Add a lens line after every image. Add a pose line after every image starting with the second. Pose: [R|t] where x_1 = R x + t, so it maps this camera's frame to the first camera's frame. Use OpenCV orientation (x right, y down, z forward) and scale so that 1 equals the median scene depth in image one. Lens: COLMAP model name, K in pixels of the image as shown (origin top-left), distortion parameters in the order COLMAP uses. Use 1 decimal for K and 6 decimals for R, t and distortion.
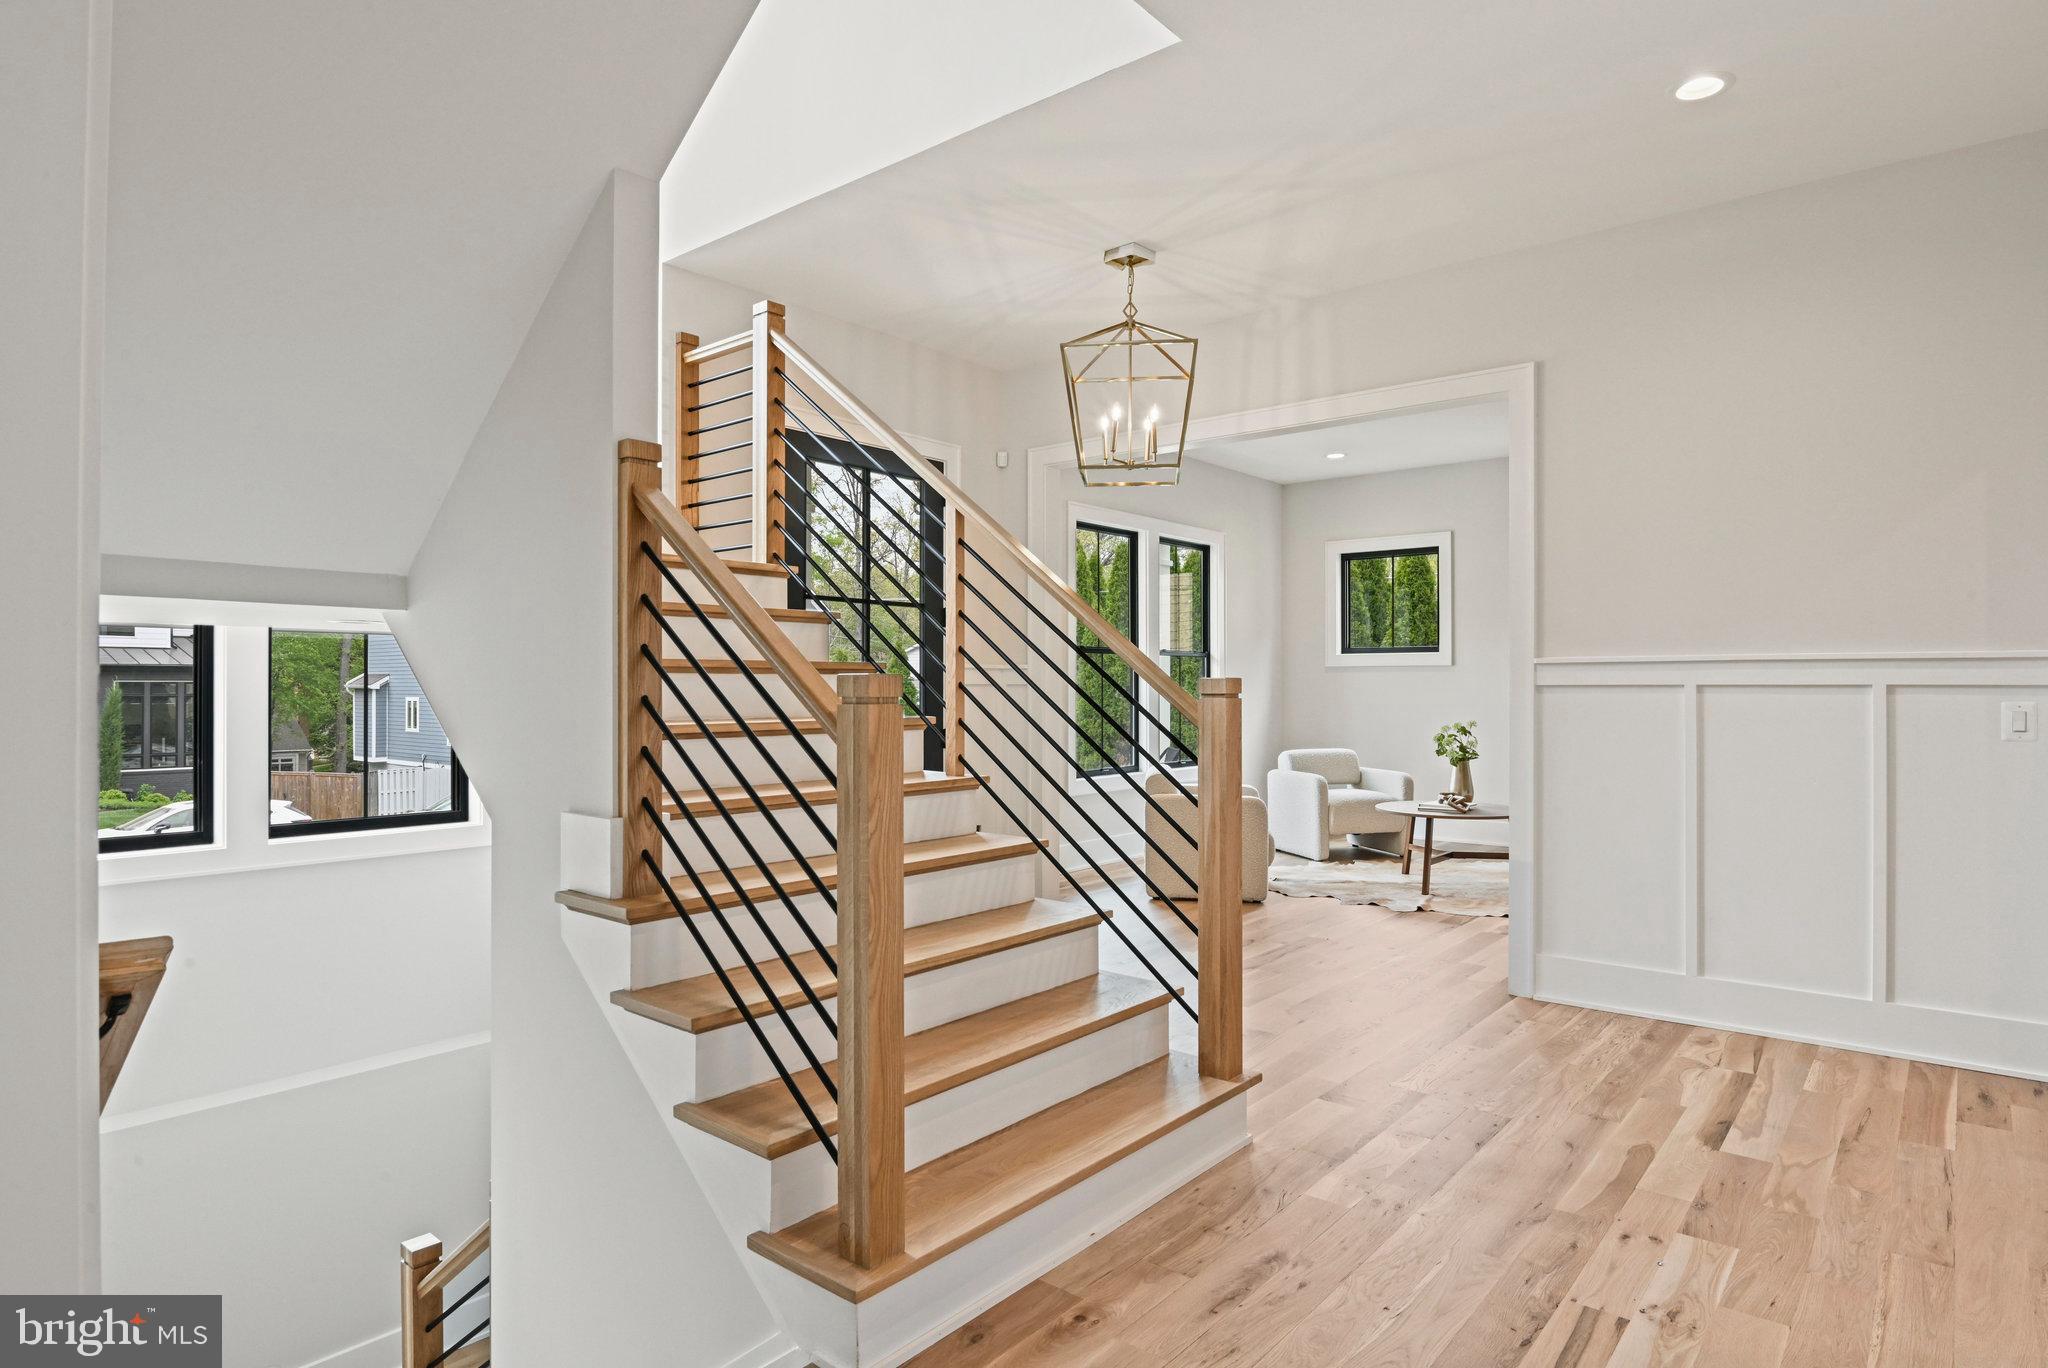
lens RADIAL K [[1097.3, 0, 1024.0], [0, 1097.3, 684.0], [0, 0, 1]] dist [-0.017978, 0.000423]
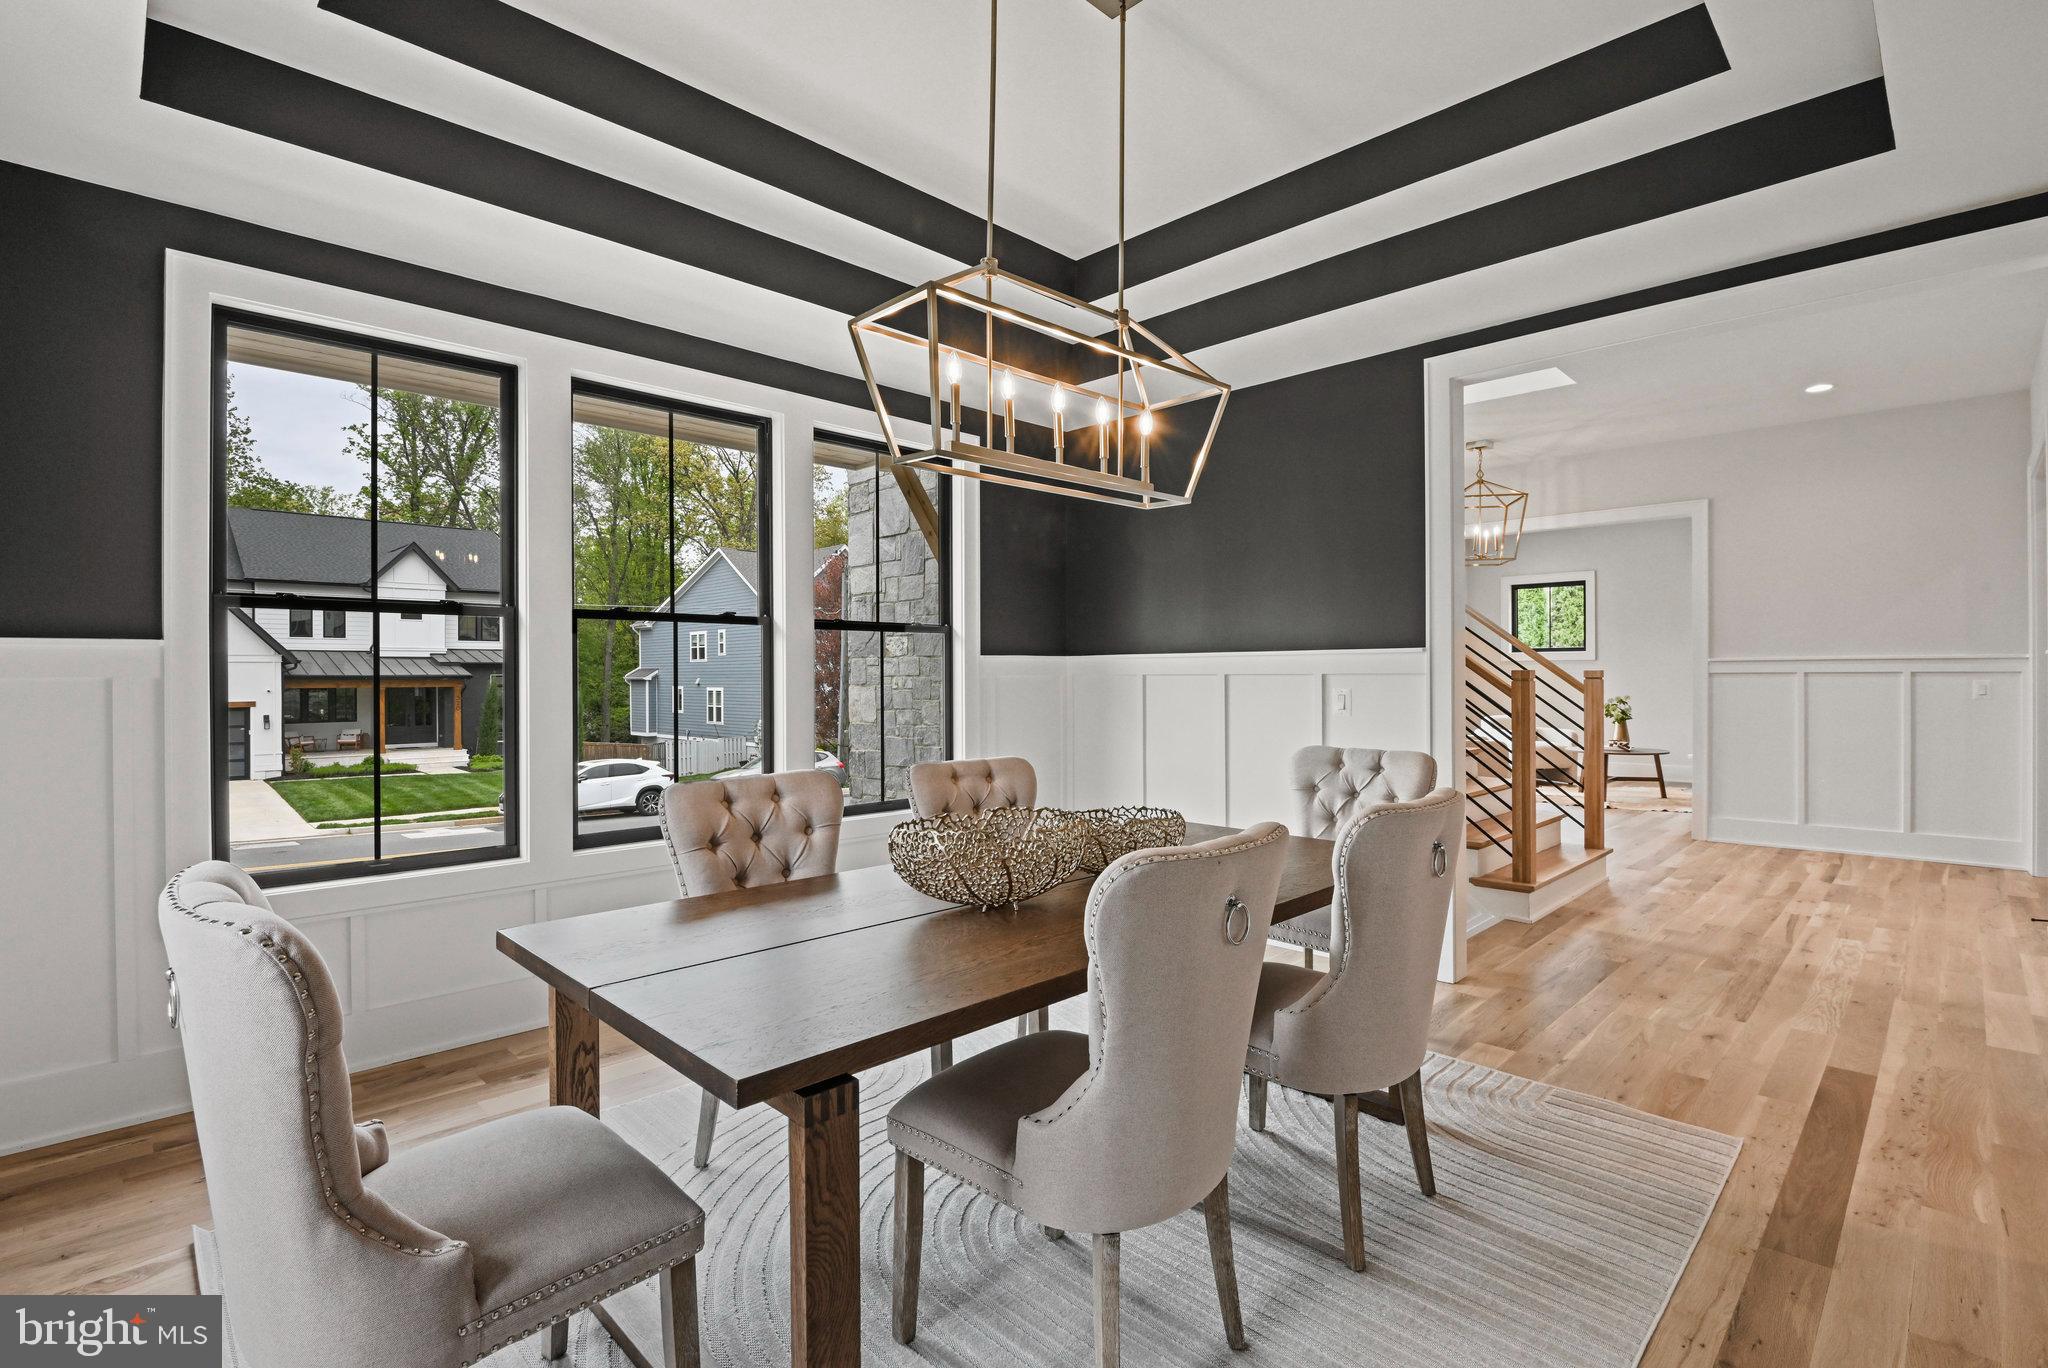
lens RADIAL K [[936.4, 0, 1024.0], [0, 936.4, 684.0], [0, 0, 1]] dist [-0.014591, -0.000248]
pose [[0.996432, -0.004644, -0.084272, -0.373115], [0.005585, 0.999925, 0.010929, -0.002720], [0.084215, -0.011360, 0.996383, -0.449918]]
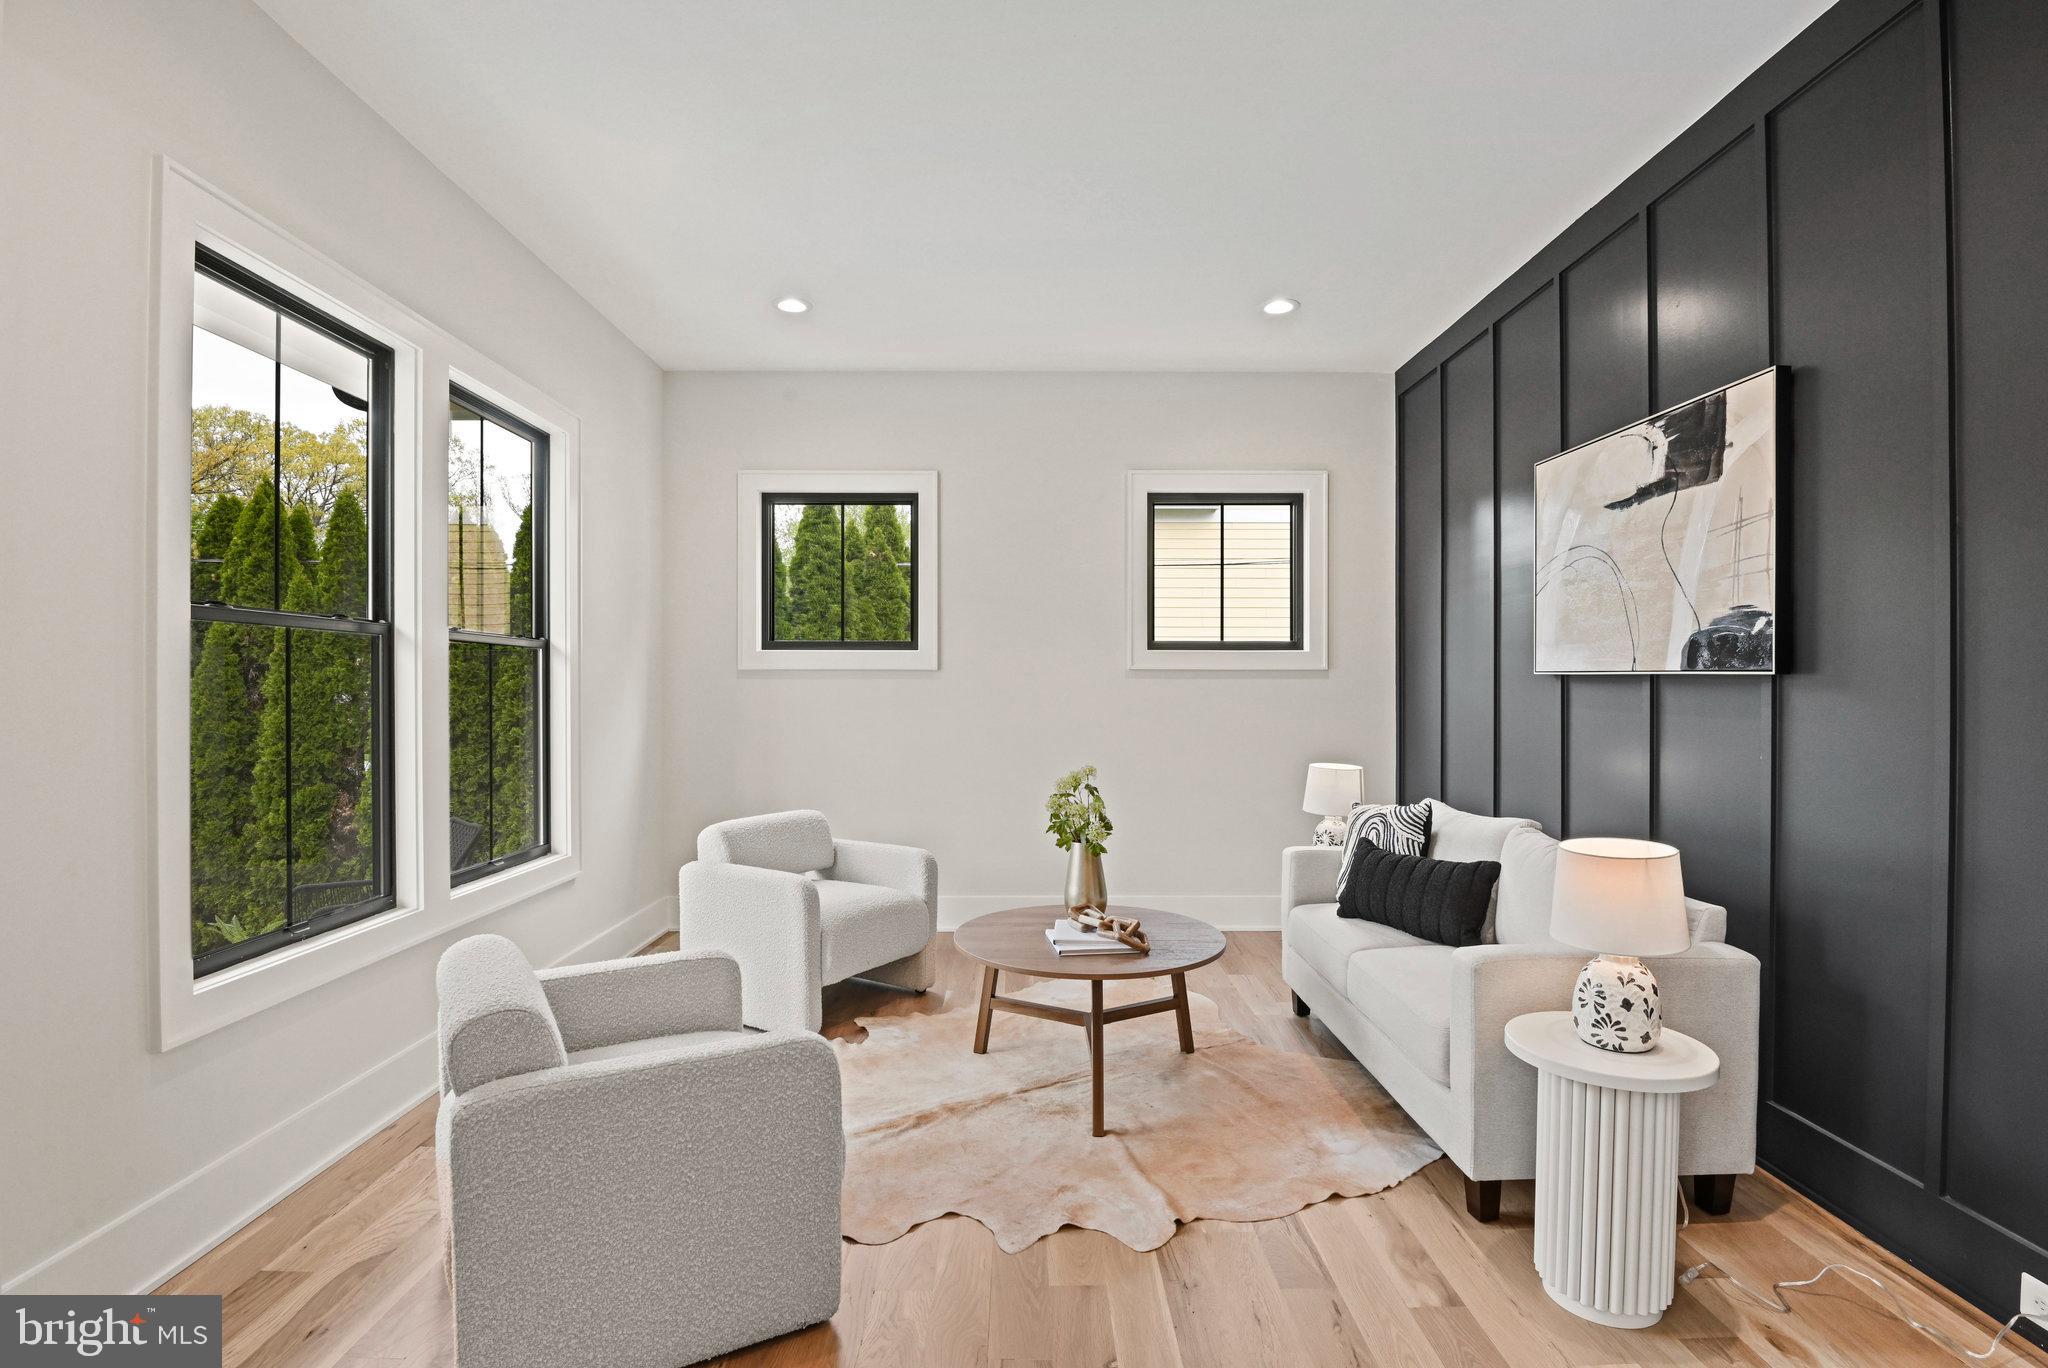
lens RADIAL K [[950.5, 0, 1024.0], [0, 950.5, 684.0], [0, 0, 1]] dist [-0.026833, 0.000062]
pose [[0.753452, -0.004352, 0.657489, 0.058347], [0.001659, 0.999987, 0.004717, -0.013874], [-0.657501, -0.002463, 0.753450, 0.685279]]
